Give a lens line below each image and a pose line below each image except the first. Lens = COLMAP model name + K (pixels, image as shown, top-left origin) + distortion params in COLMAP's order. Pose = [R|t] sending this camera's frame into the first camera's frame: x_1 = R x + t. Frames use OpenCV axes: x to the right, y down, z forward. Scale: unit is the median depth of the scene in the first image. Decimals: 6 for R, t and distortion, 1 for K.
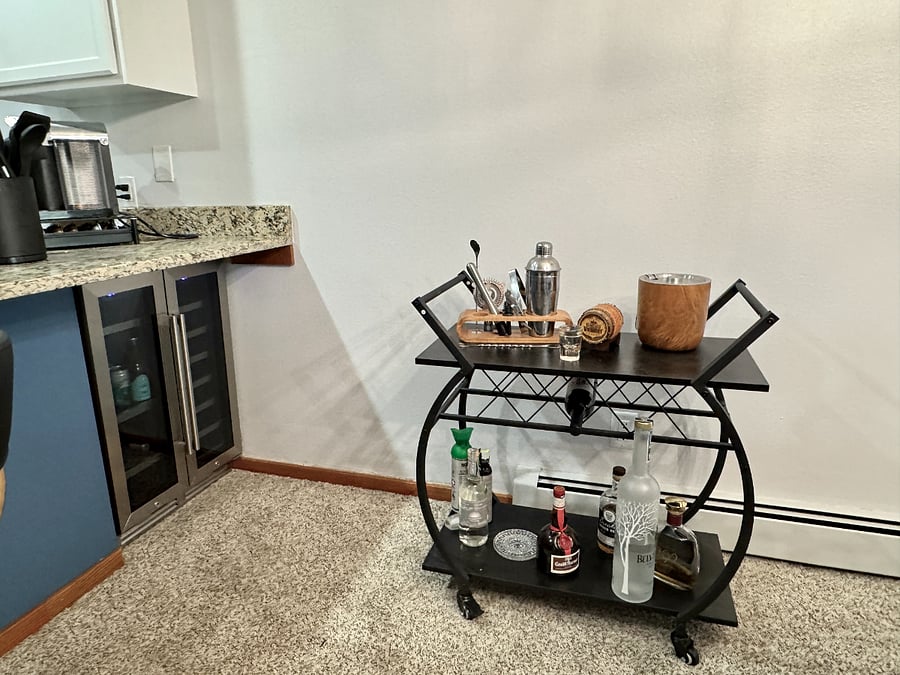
lens RADIAL K [[595.4, 0, 447.0], [0, 595.4, 334.9], [0, 0, 1]] dist [-0.005492, -0.001365]
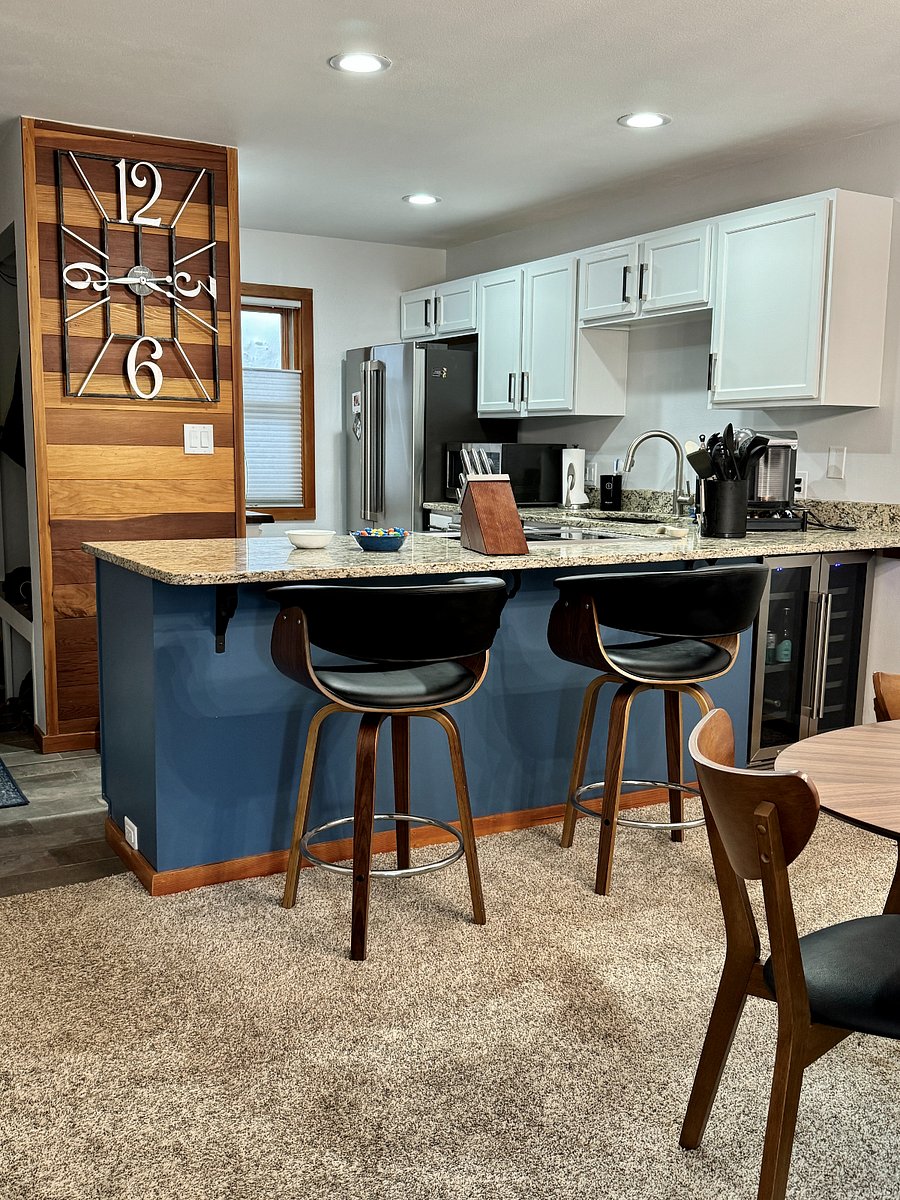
lens RADIAL K [[1093.9, 0, 450.0], [0, 1093.9, 600.0], [0, 0, 1]] dist [0.204511, -0.424974]
pose [[0.740984, 0.123347, -0.660097, 0.425501], [-0.190698, 0.981168, -0.030722, 0.178655], [0.643877, 0.148644, 0.750552, -1.069747]]
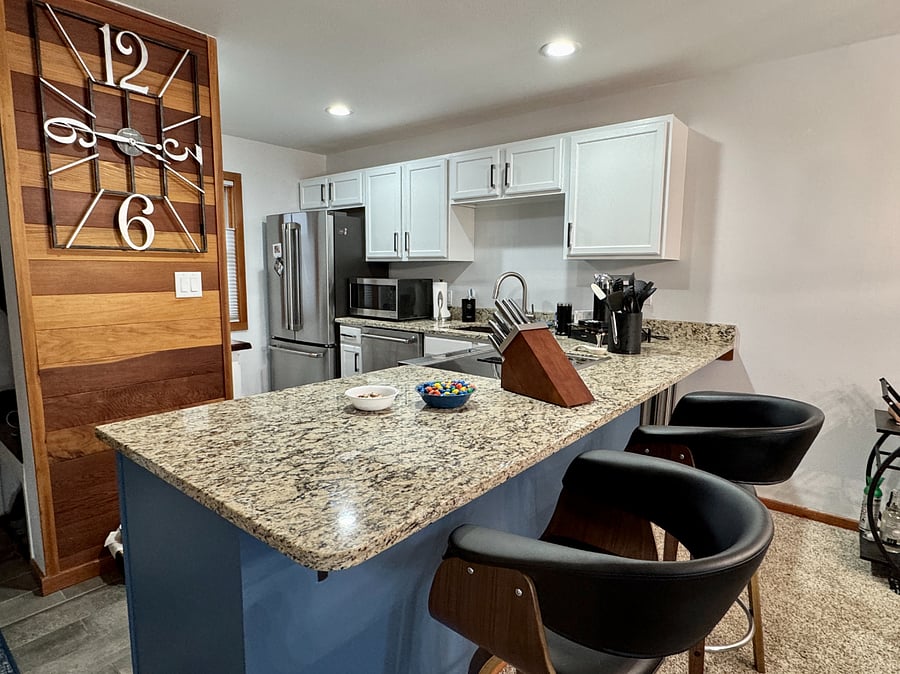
lens RADIAL K [[508.4, 0, 450.0], [0, 508.4, 337.0], [0, 0, 1]] dist [0.001877, 0.001641]
pose [[0.927958, 0.076559, -0.364737, -0.495078], [-0.117084, 0.989009, -0.090288, 0.039018], [0.353816, 0.126488, 0.926723, -0.614926]]
